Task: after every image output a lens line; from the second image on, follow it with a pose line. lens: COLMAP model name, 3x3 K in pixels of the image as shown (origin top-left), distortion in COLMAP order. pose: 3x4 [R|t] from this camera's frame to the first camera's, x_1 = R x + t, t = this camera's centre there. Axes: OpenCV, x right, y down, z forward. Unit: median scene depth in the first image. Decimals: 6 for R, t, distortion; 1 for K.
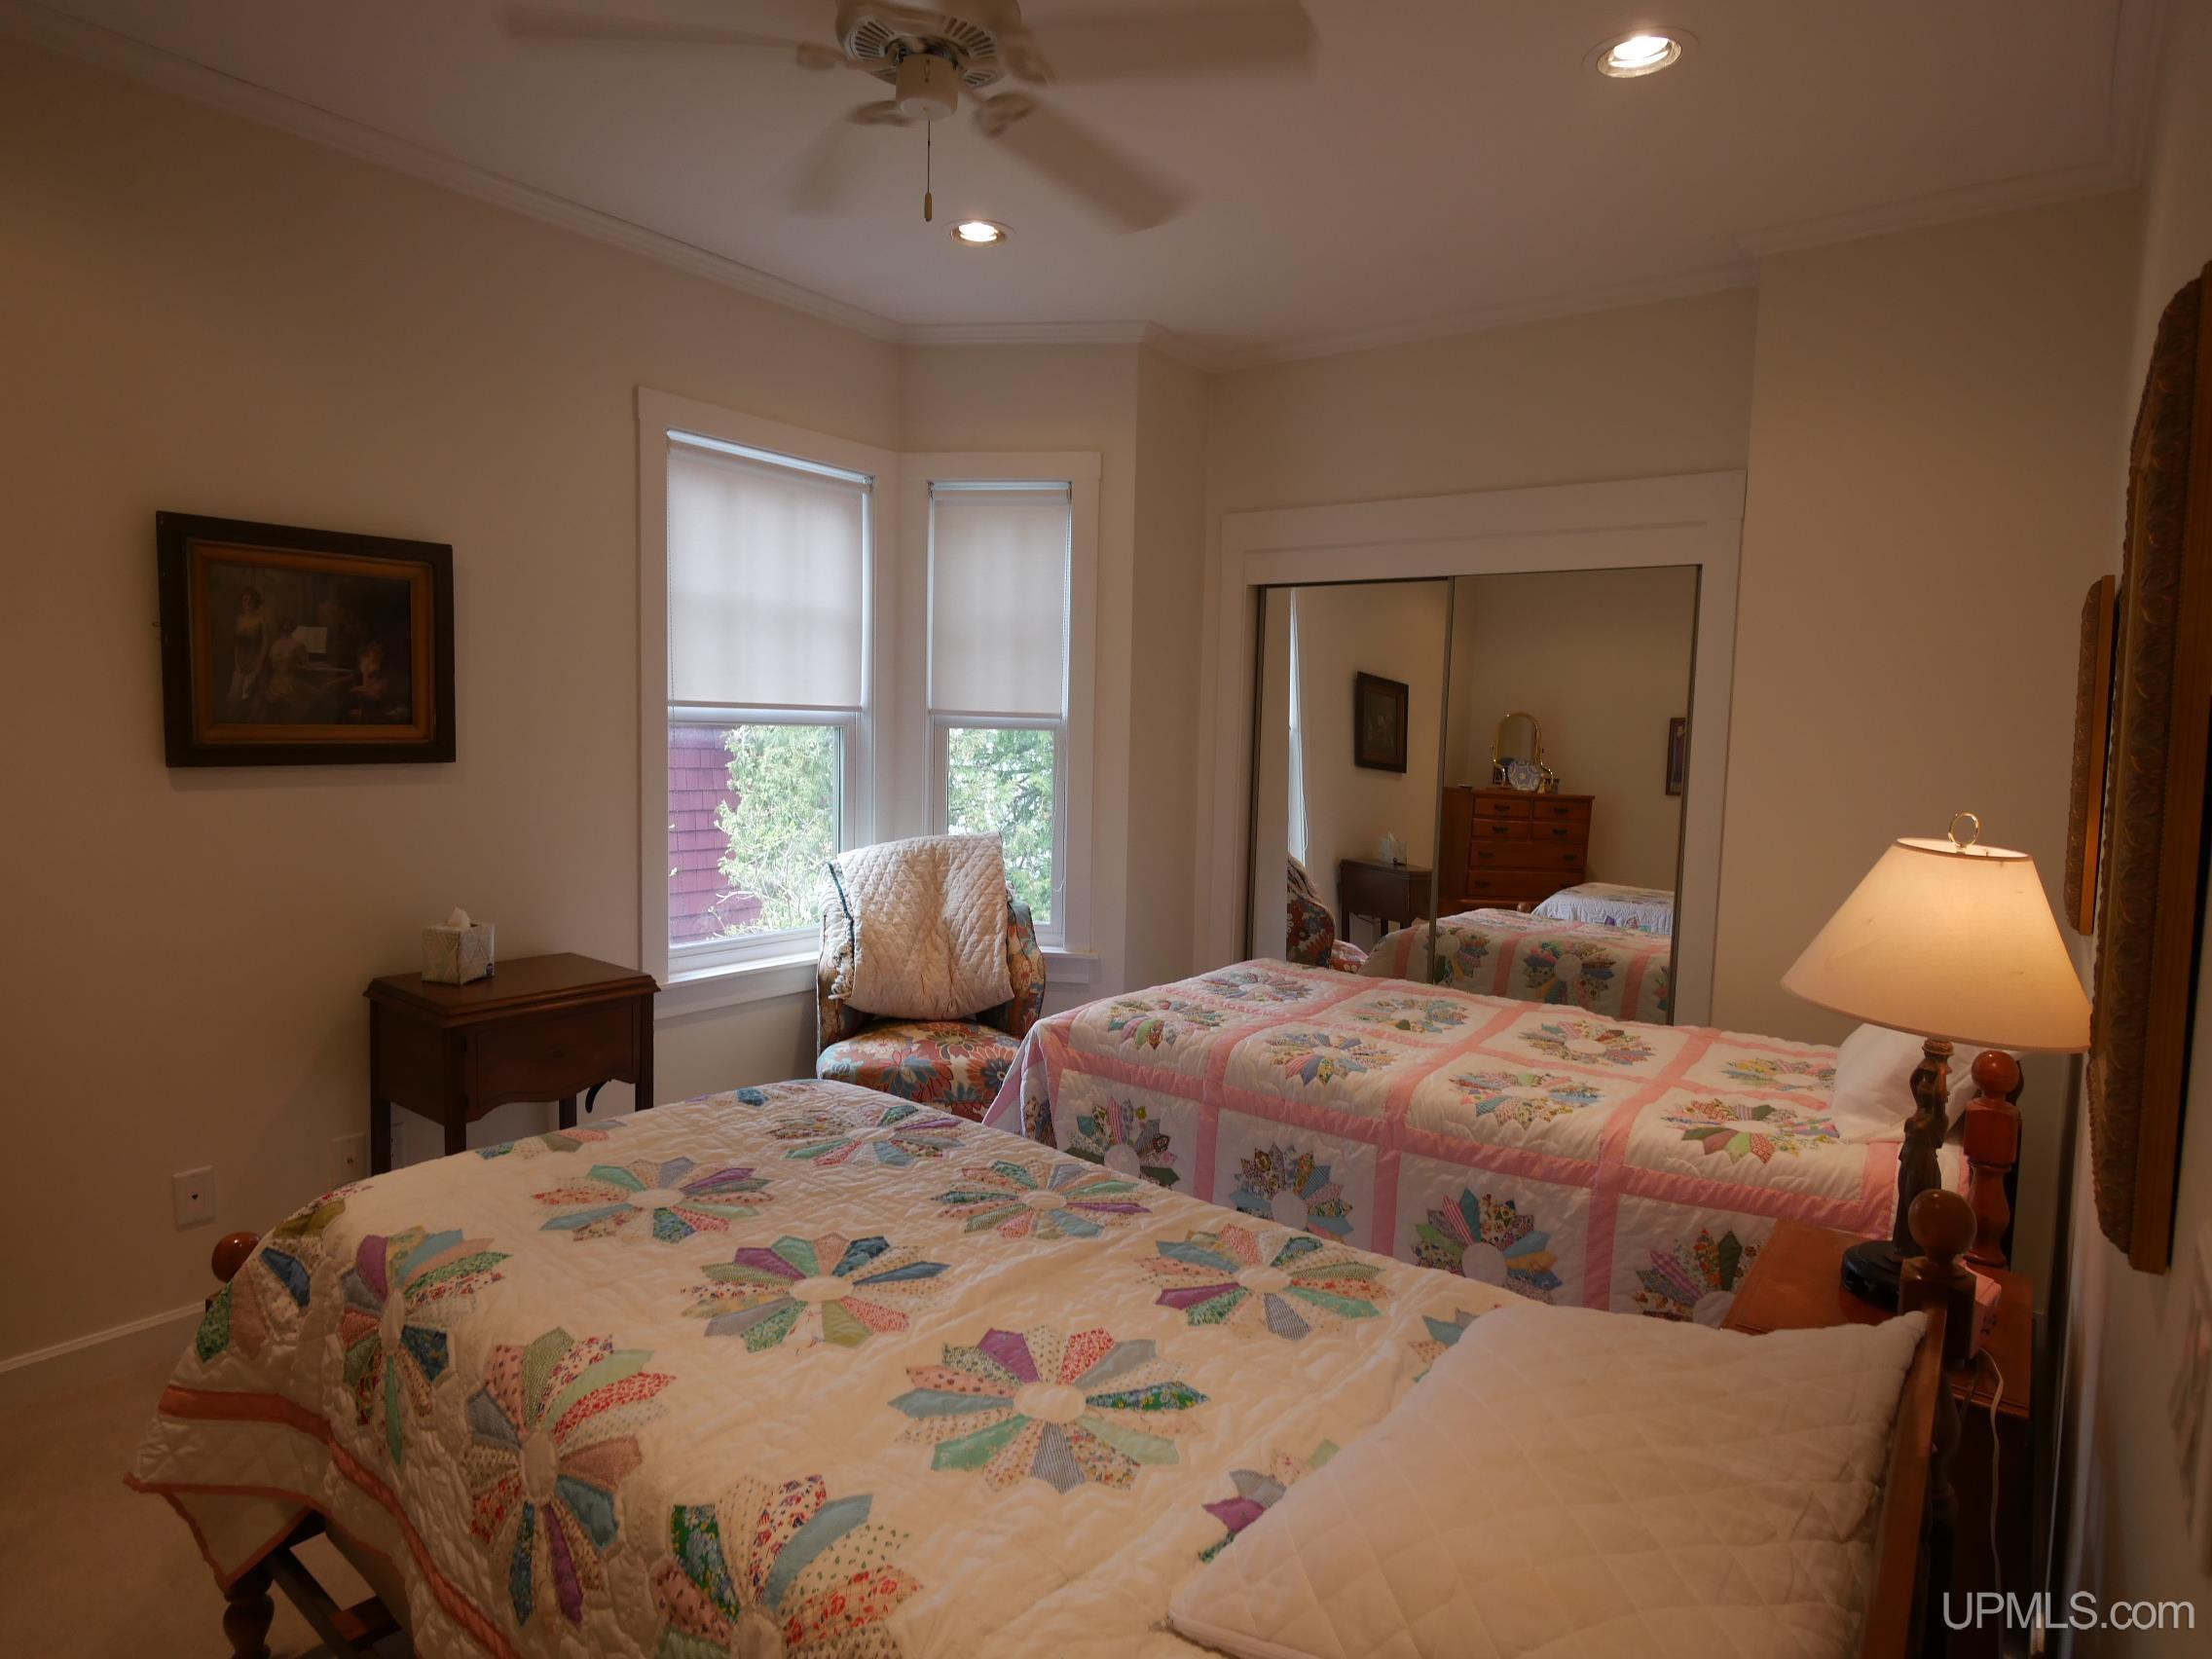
lens RADIAL K [[1278.7, 0, 1106.0], [0, 1278.7, 829.5], [0, 0, 1]] dist [-0.000176, -0.001383]
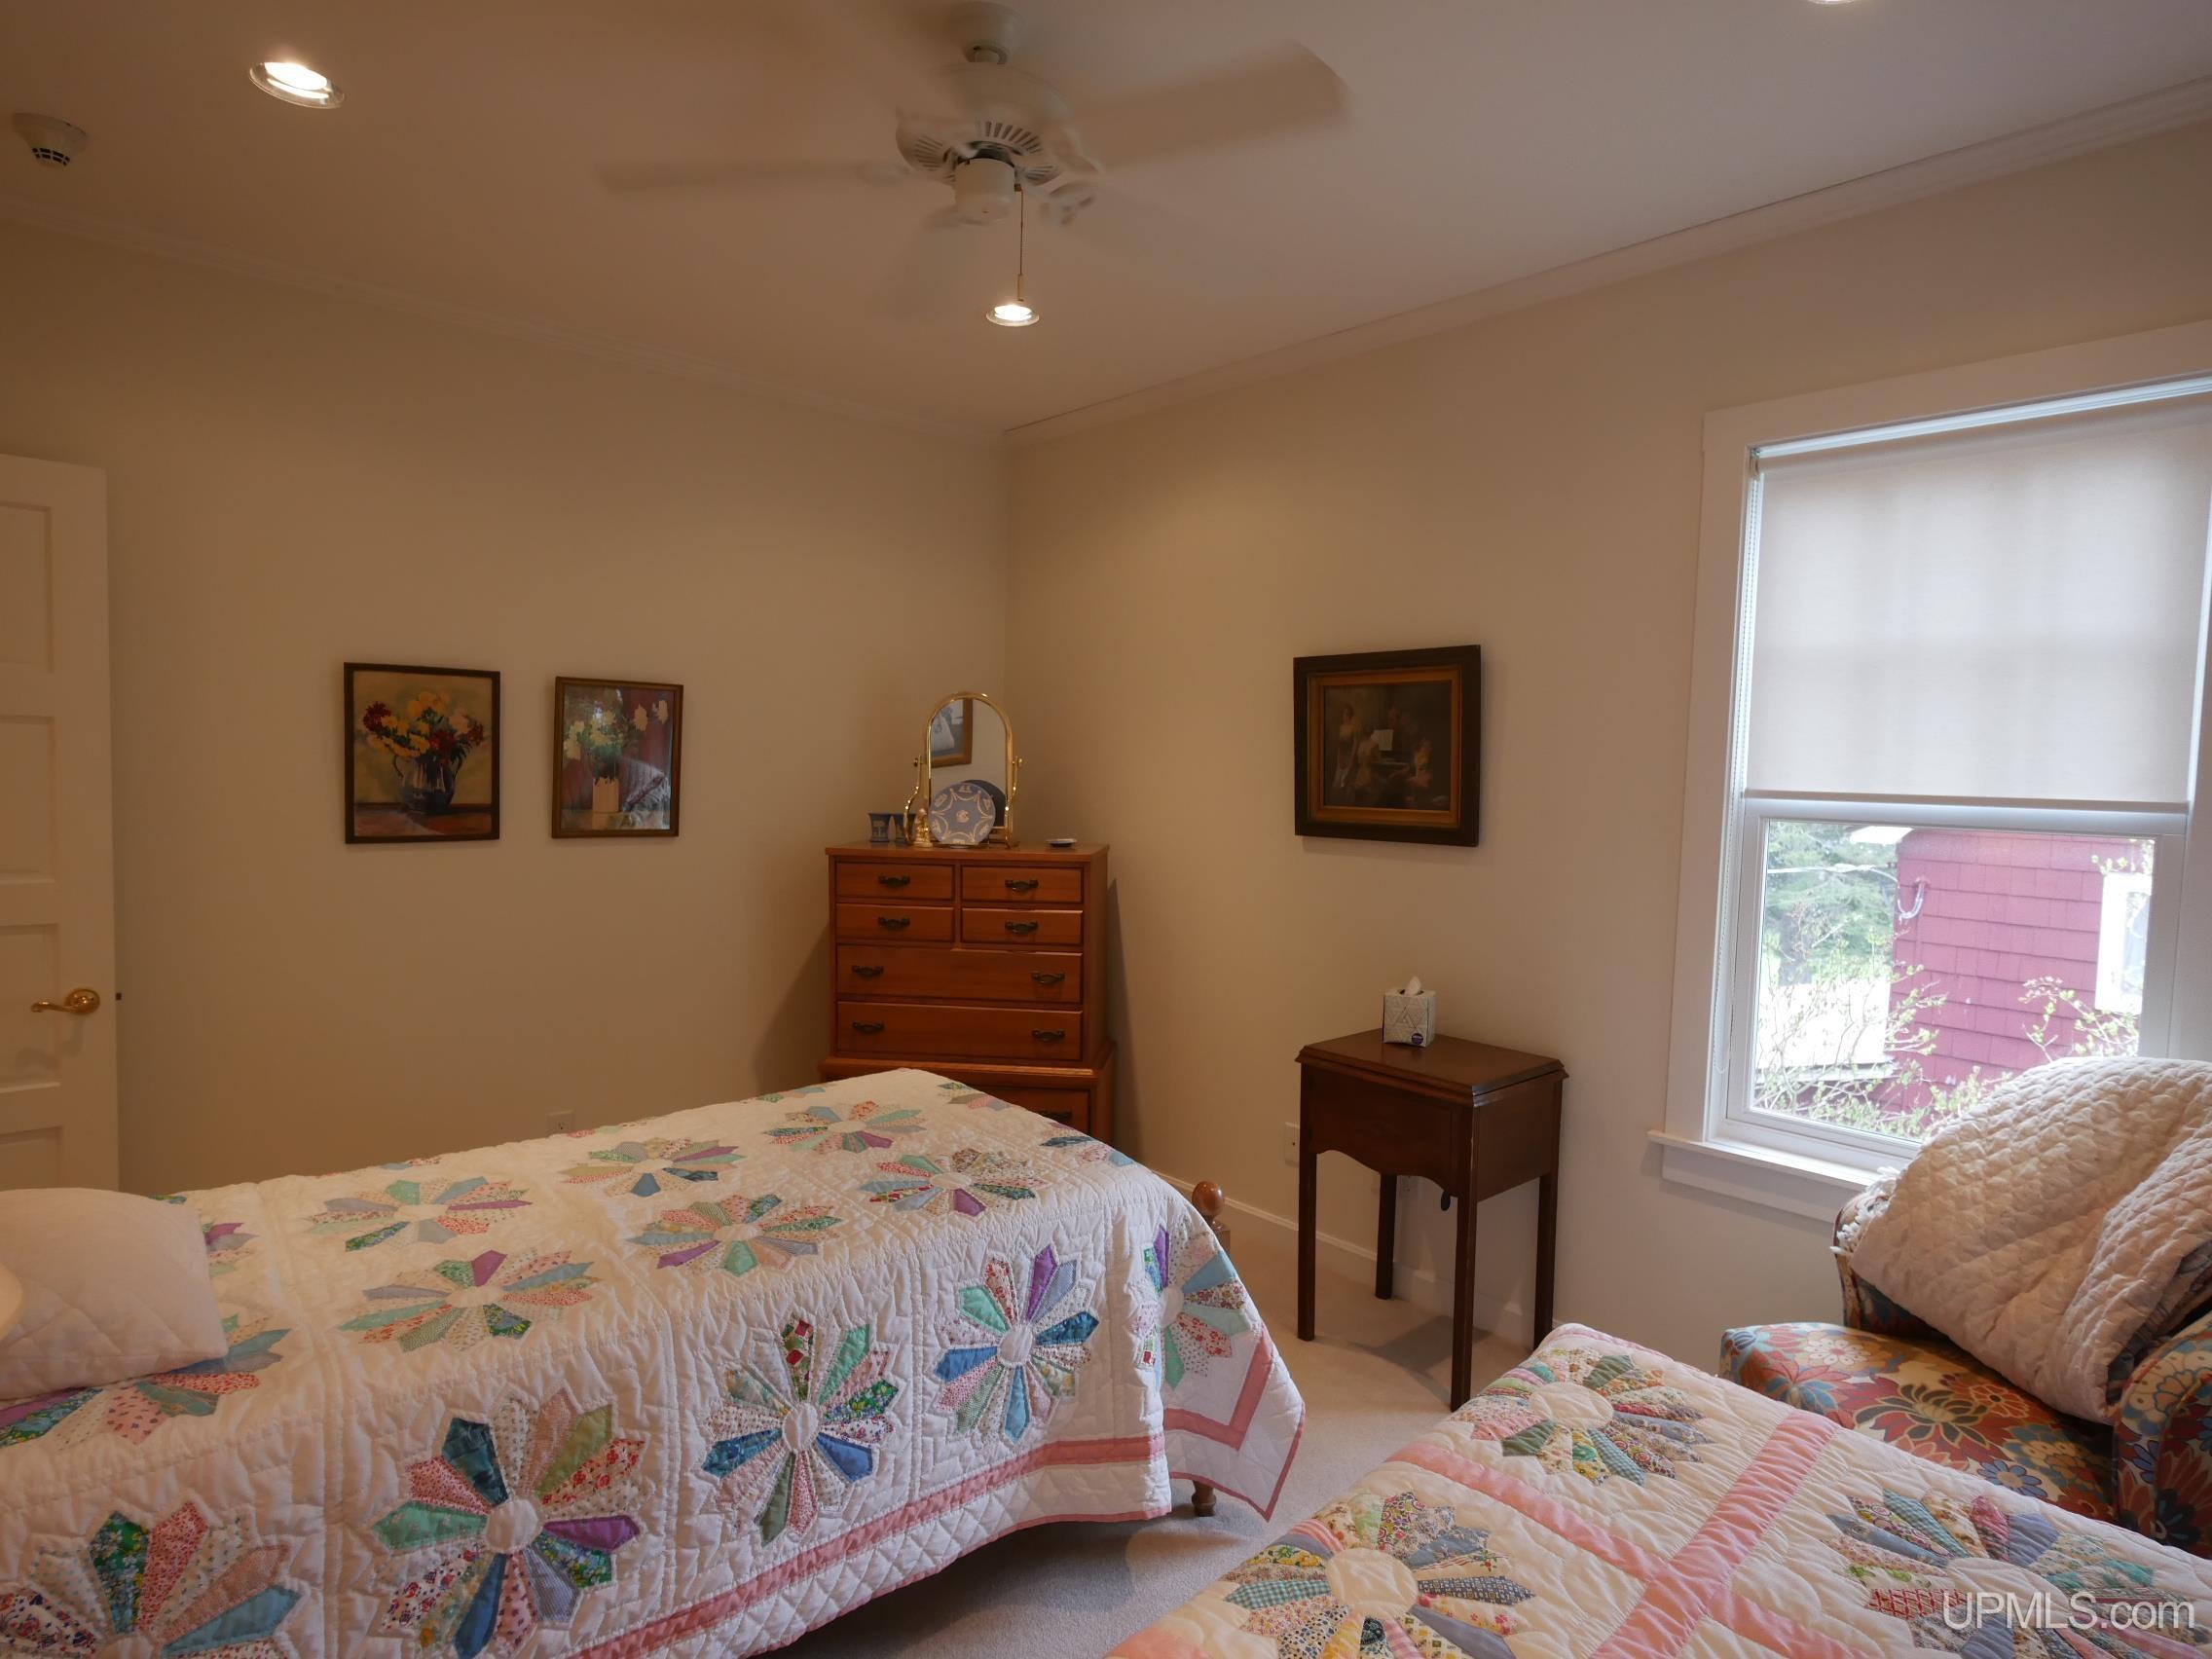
lens RADIAL K [[1226.2, 0, 1099.3], [0, 1226.2, 831.0], [0, 0, 1]] dist [-0.000192, -0.000248]
pose [[-0.191100, 0.027124, -0.981196, 0.759041], [-0.109766, 0.992758, 0.048822, -0.112313], [0.975414, 0.117032, -0.186739, 1.219780]]
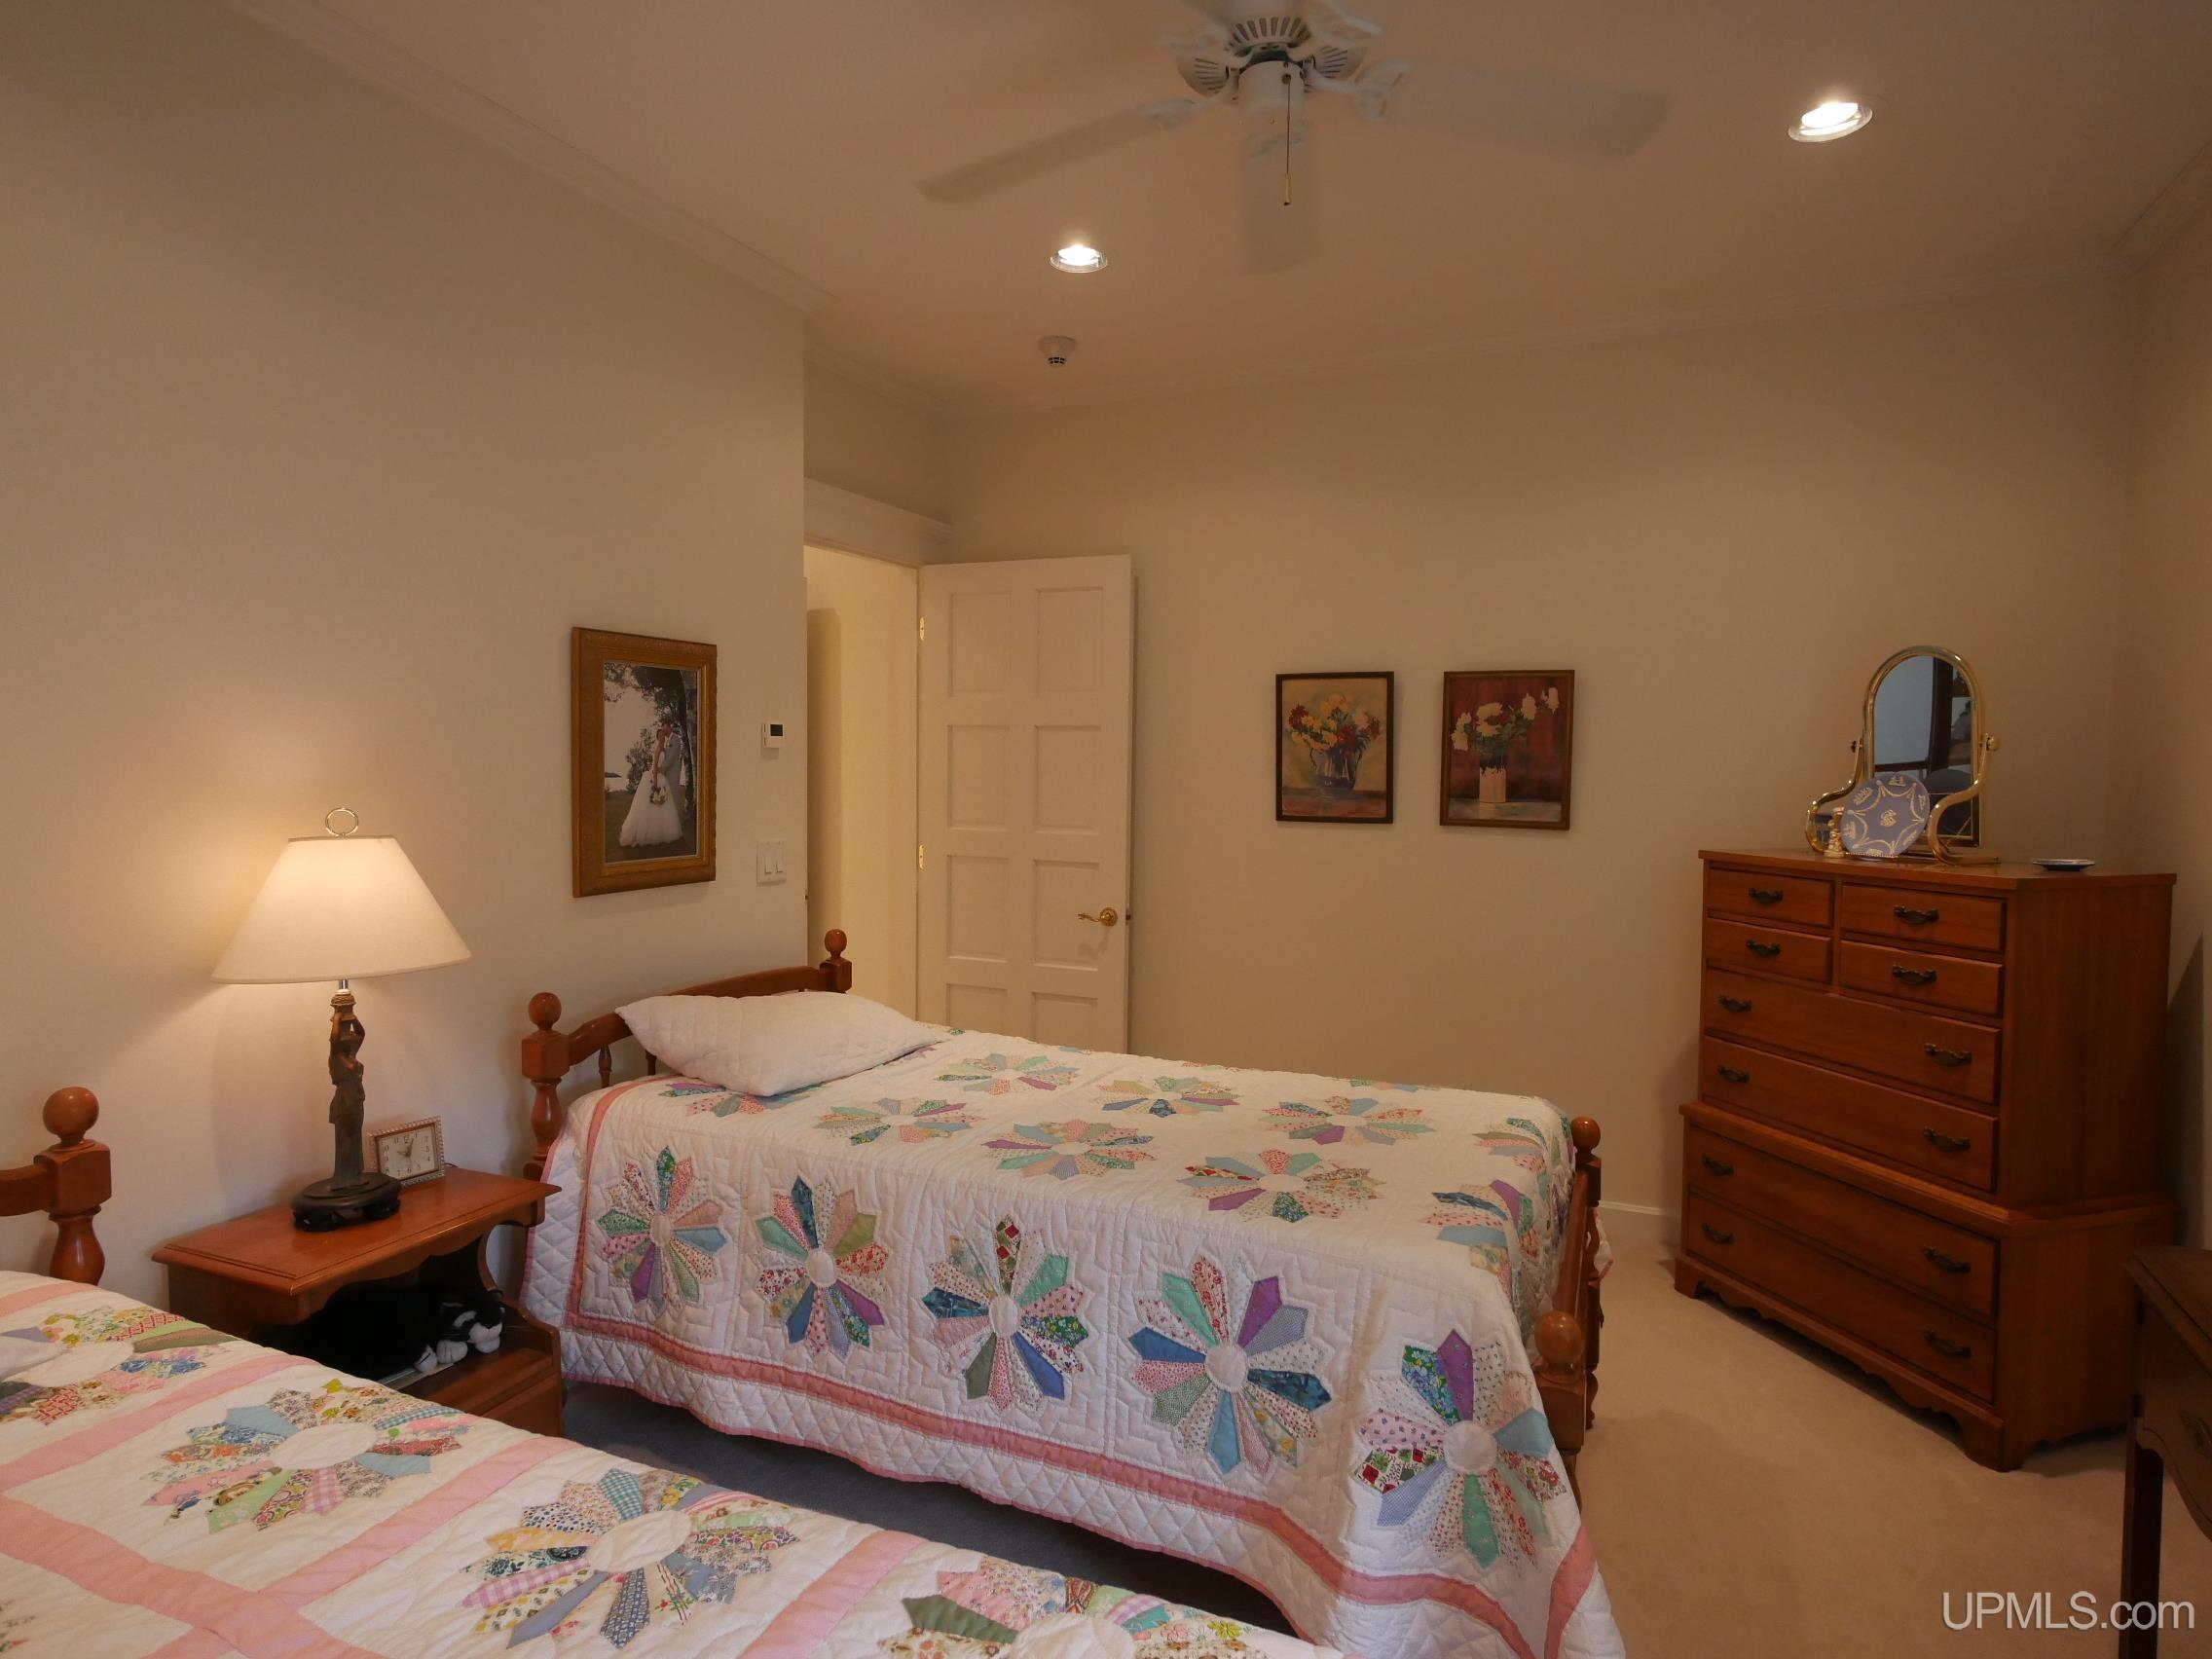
lens RADIAL K [[1226.2, 0, 1099.3], [0, 1226.2, 831.0], [0, 0, 1]] dist [-0.000192, -0.000248]
pose [[-0.976313, -0.019296, -0.215500, 0.153869], [-0.049955, 0.989207, 0.137749, -0.147991], [0.210516, 0.145251, -0.966739, 1.763536]]
